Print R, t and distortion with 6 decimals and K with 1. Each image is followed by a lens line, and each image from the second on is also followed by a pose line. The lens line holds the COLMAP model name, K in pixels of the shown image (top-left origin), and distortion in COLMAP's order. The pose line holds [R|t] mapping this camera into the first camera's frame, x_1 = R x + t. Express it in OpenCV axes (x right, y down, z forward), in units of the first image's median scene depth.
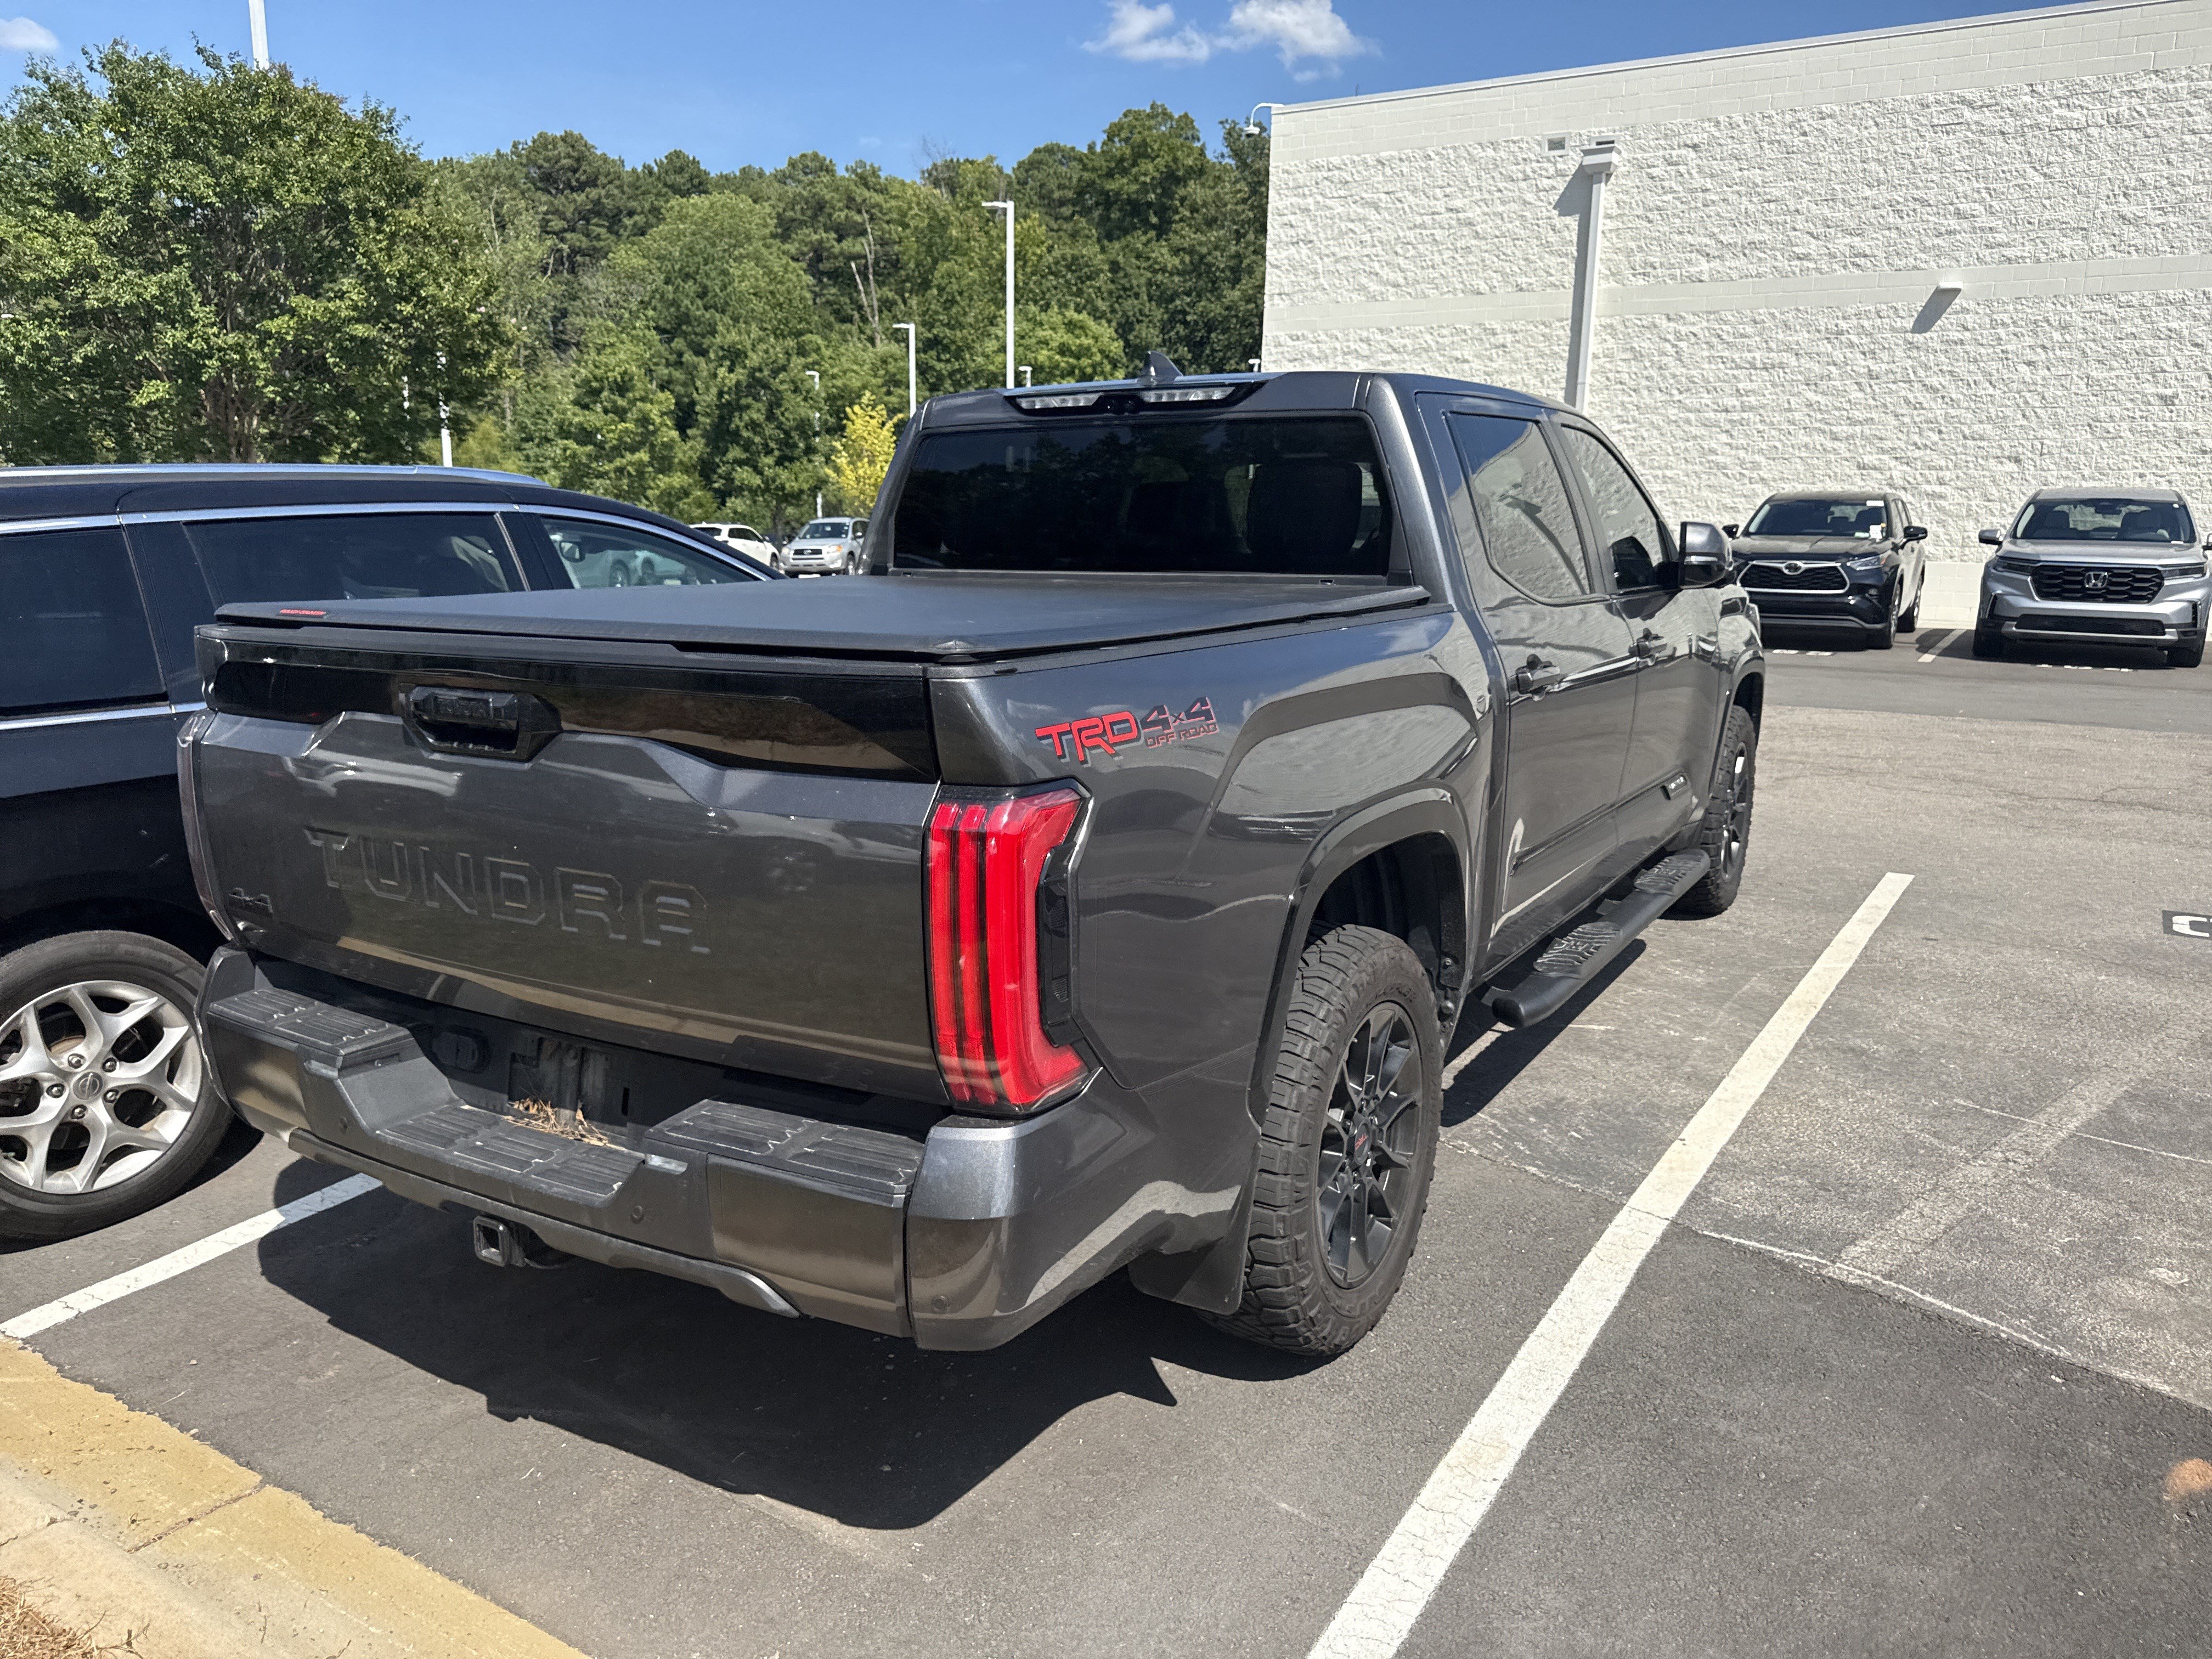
lens RADIAL K [[1577.8, 0, 1105.3], [0, 1577.8, 842.4], [0, 0, 1]] dist [0.015350, -0.019918]
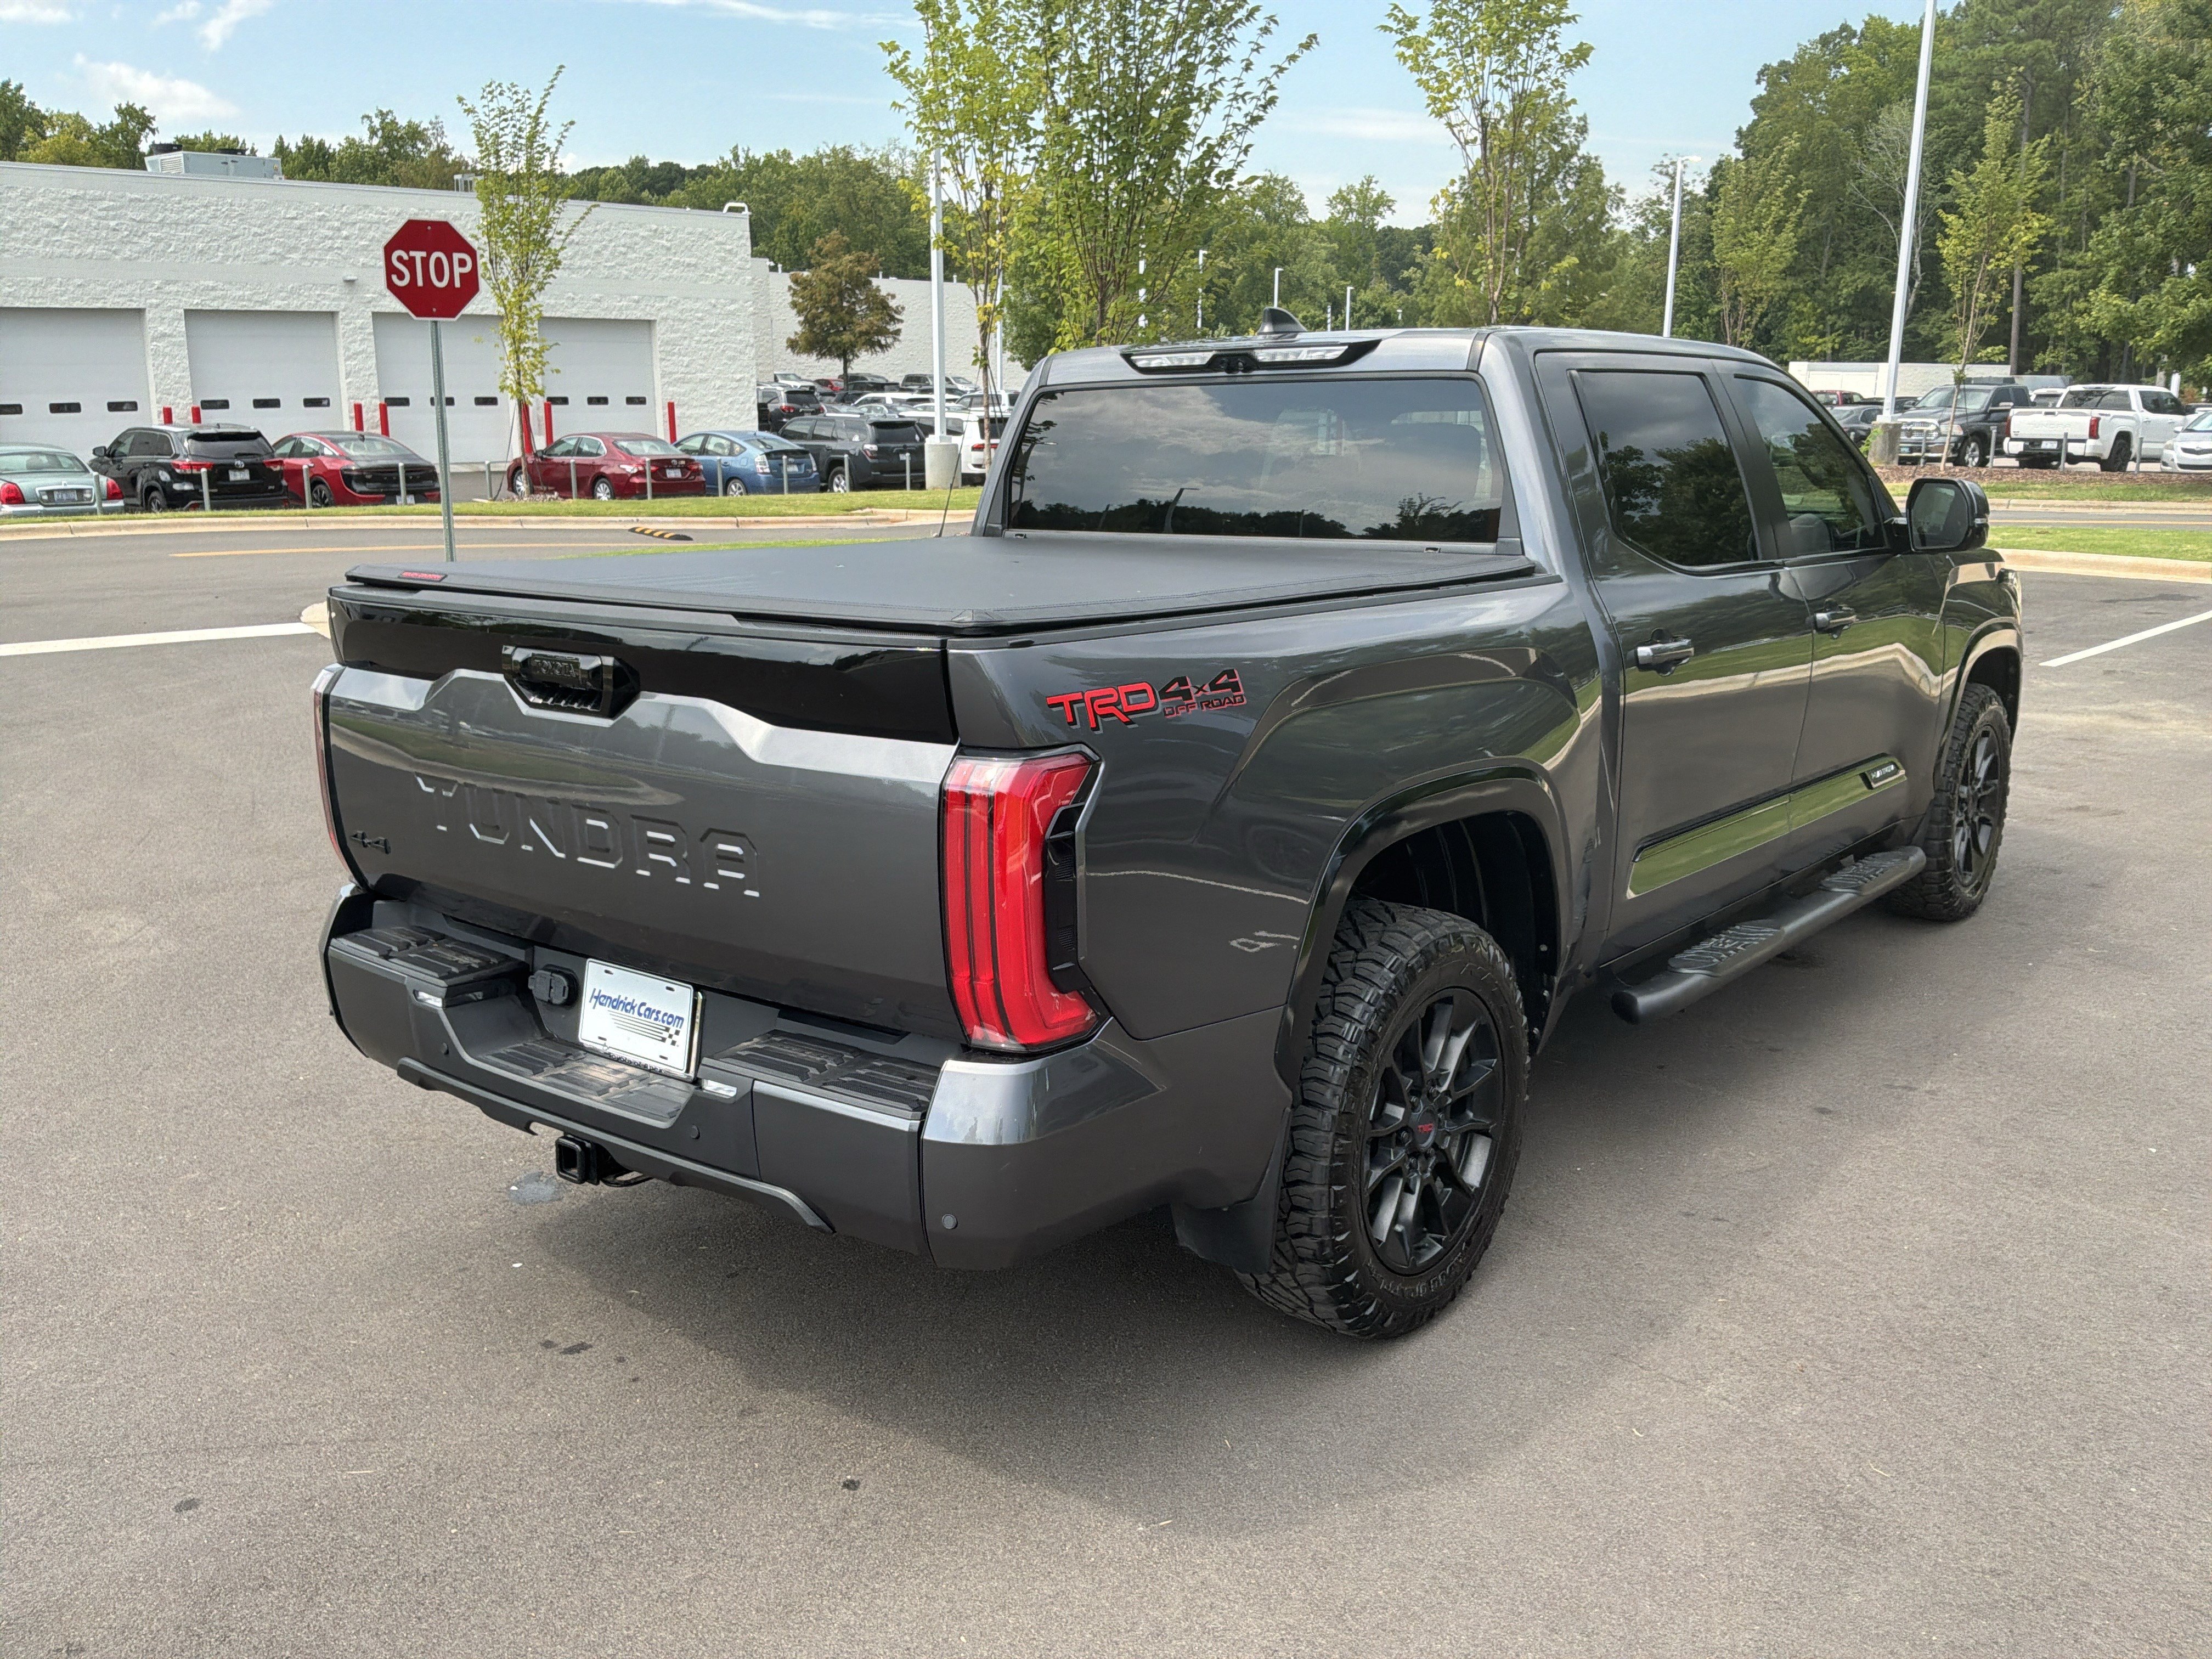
lens RADIAL K [[1854.8, 0, 1095.2], [0, 1854.8, 844.1], [0, 0, 1]] dist [0.026787, -0.060405]
pose [[0.990560, 0.029610, -0.133845, 0.056174], [-0.028705, 0.999550, 0.008686, 0.005892], [0.134042, -0.004762, 0.990964, -0.090939]]
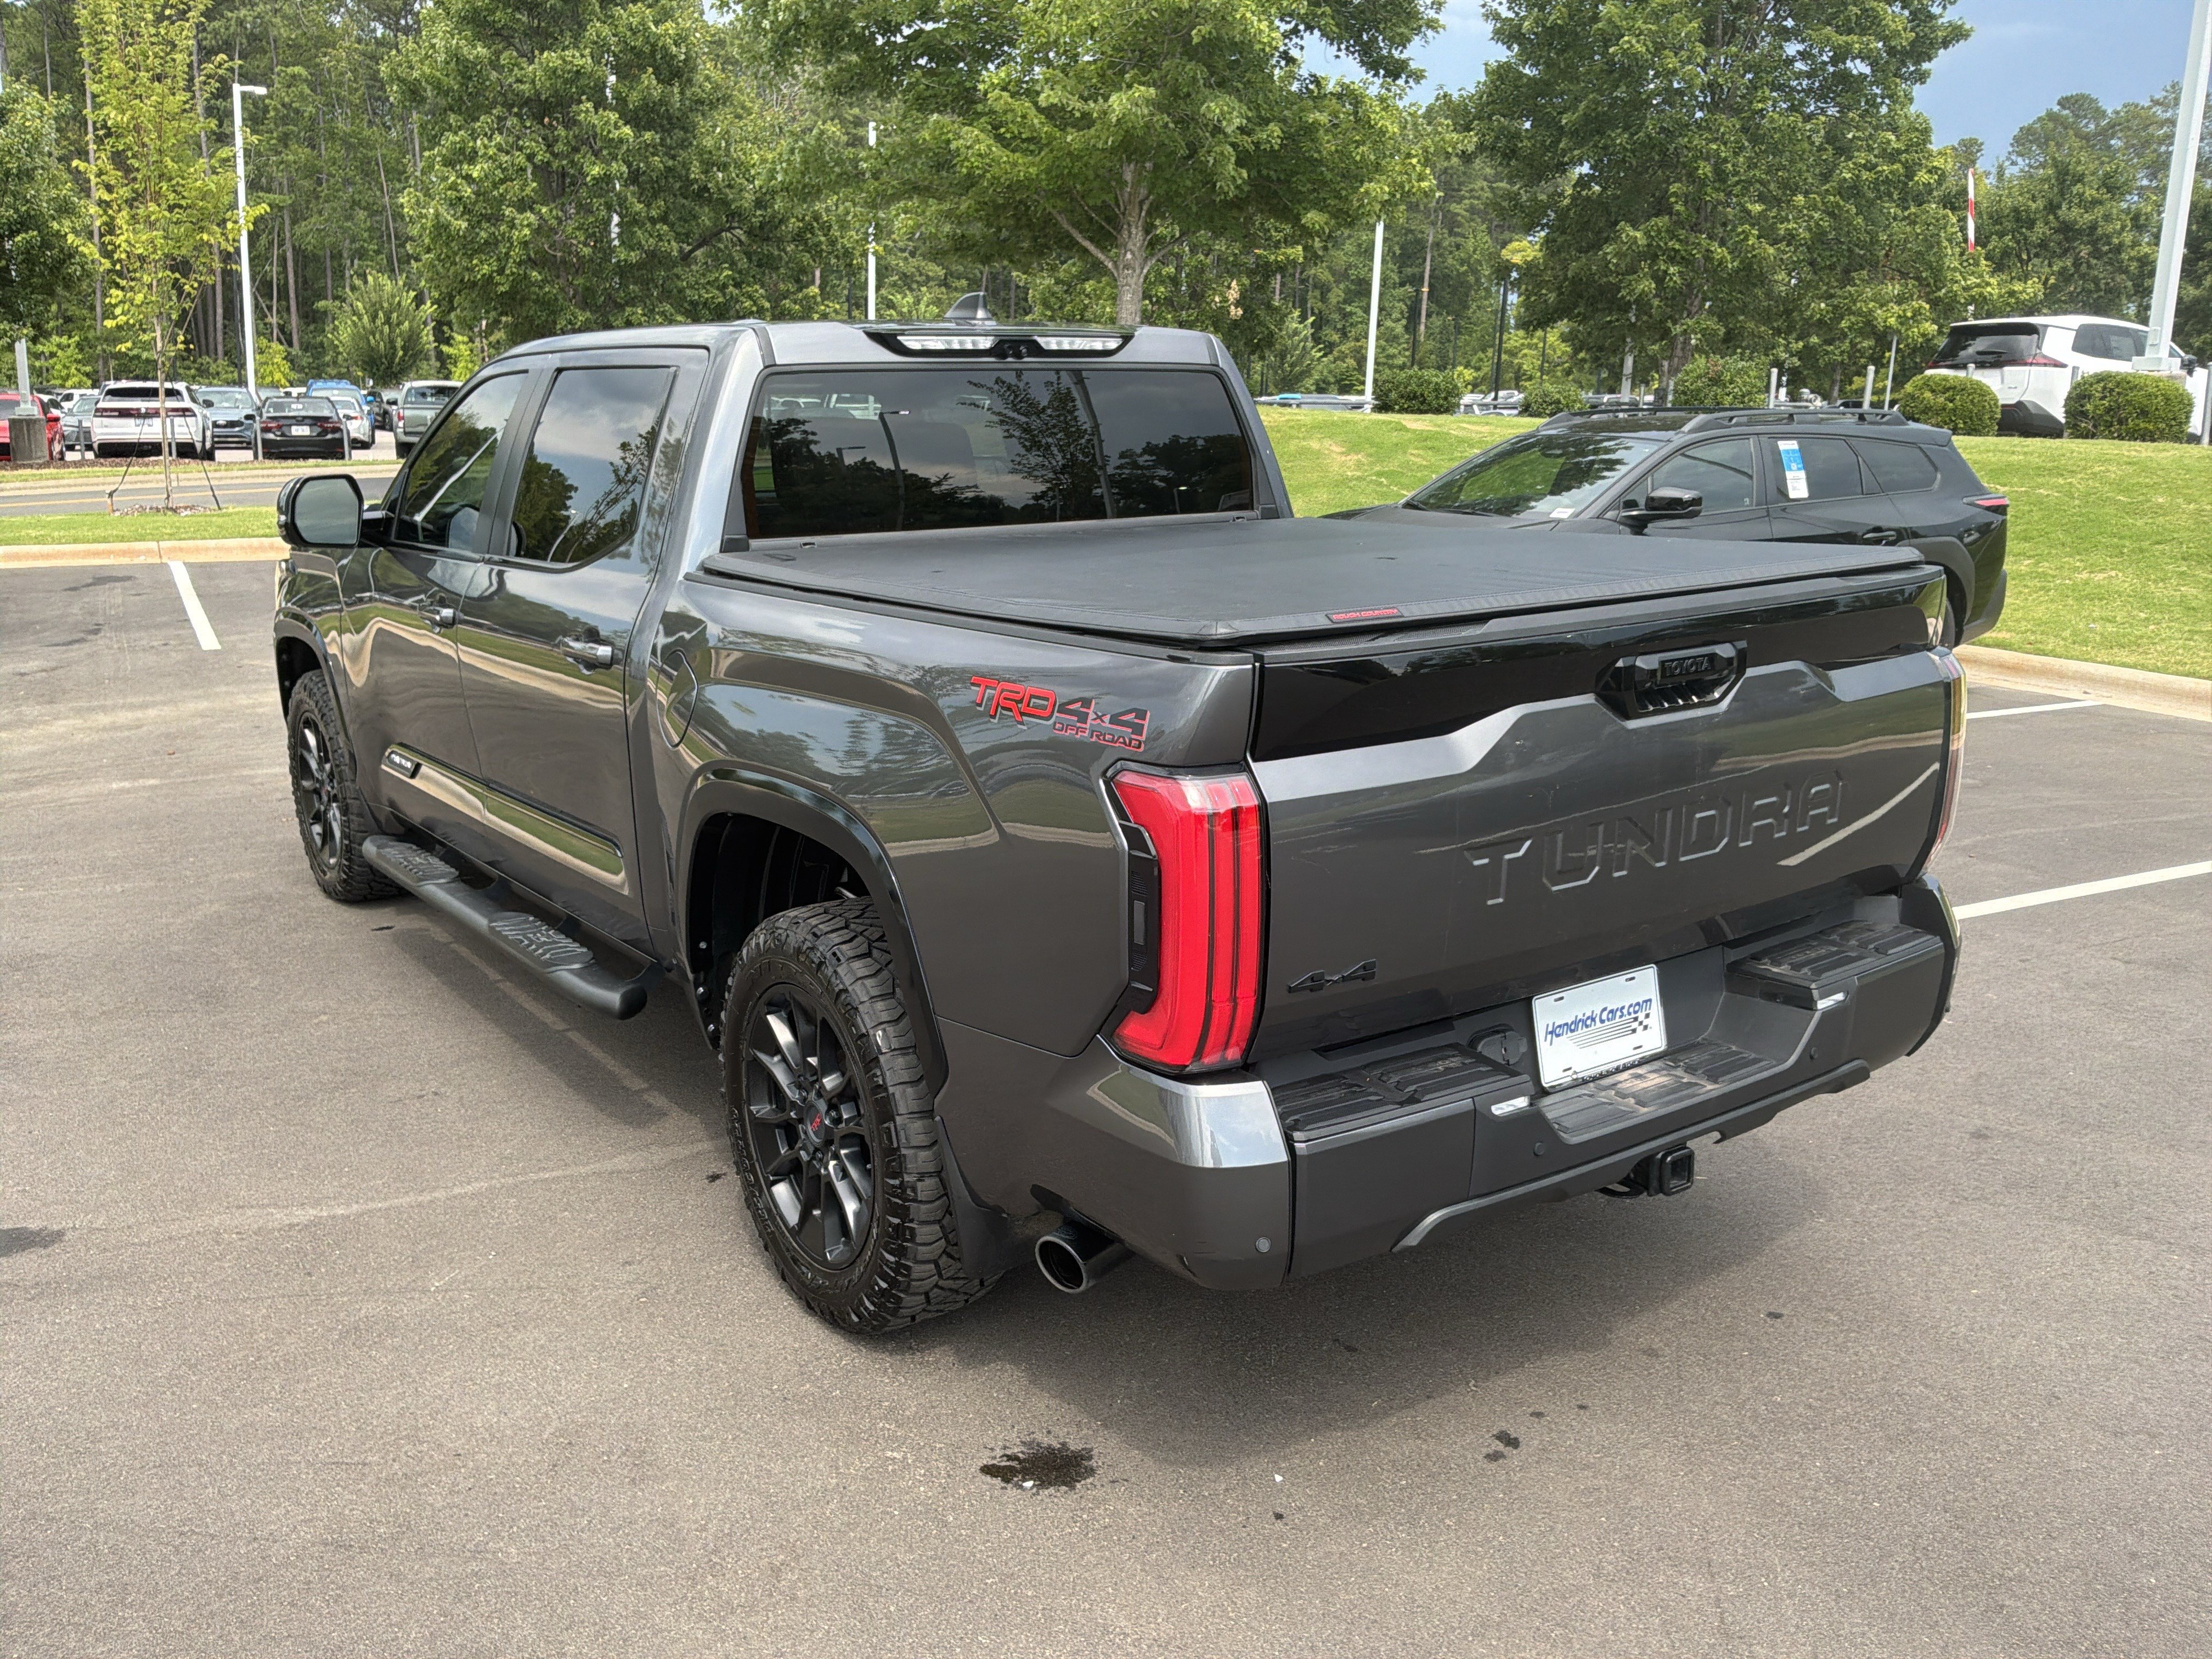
lens RADIAL K [[1854.8, 0, 1097.0], [0, 1854.8, 829.2], [0, 0, 1]] dist [0.026787, -0.060405]
pose [[0.396309, -0.205281, 0.894874, -0.677200], [0.198272, 0.970820, 0.134894, -0.089751], [-0.896453, 0.123969, 0.425446, 0.334831]]
